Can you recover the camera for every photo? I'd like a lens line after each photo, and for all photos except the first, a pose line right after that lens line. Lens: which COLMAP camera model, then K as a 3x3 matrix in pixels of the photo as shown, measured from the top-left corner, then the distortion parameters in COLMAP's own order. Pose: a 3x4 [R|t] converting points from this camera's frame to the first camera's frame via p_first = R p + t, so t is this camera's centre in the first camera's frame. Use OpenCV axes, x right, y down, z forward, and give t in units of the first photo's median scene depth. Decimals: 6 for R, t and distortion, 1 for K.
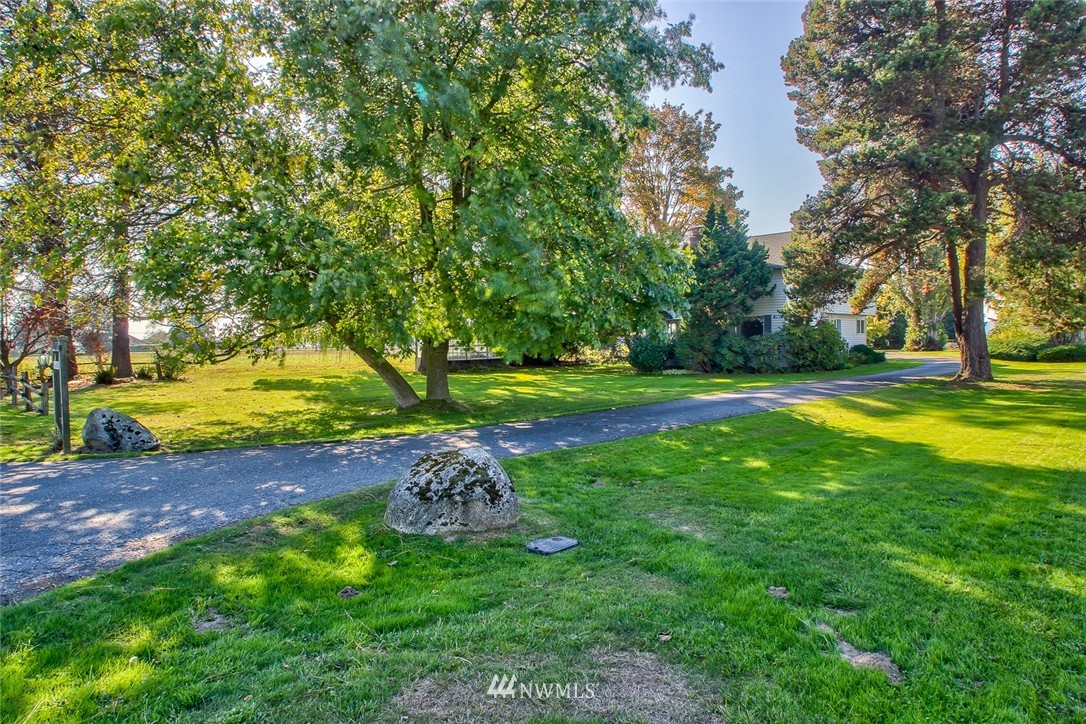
lens RADIAL K [[621.2, 0, 545.5], [0, 621.2, 357.0], [0, 0, 1]] dist [-0.015502, -0.003475]
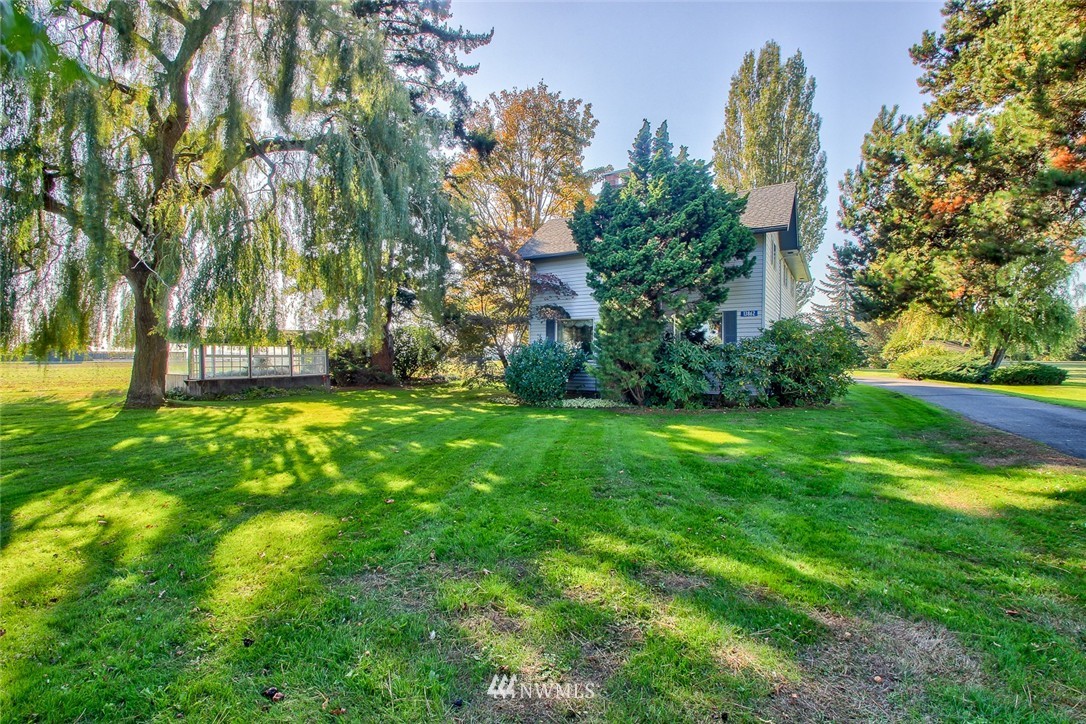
lens RADIAL K [[510.4, 0, 548.0], [0, 510.4, 360.6], [0, 0, 1]] dist [-0.001097, -0.000108]
pose [[0.970032, 0.011776, 0.242691, 0.048292], [-0.007050, 0.999768, -0.020332, -0.005680], [-0.242874, 0.018012, 0.969891, 0.463131]]
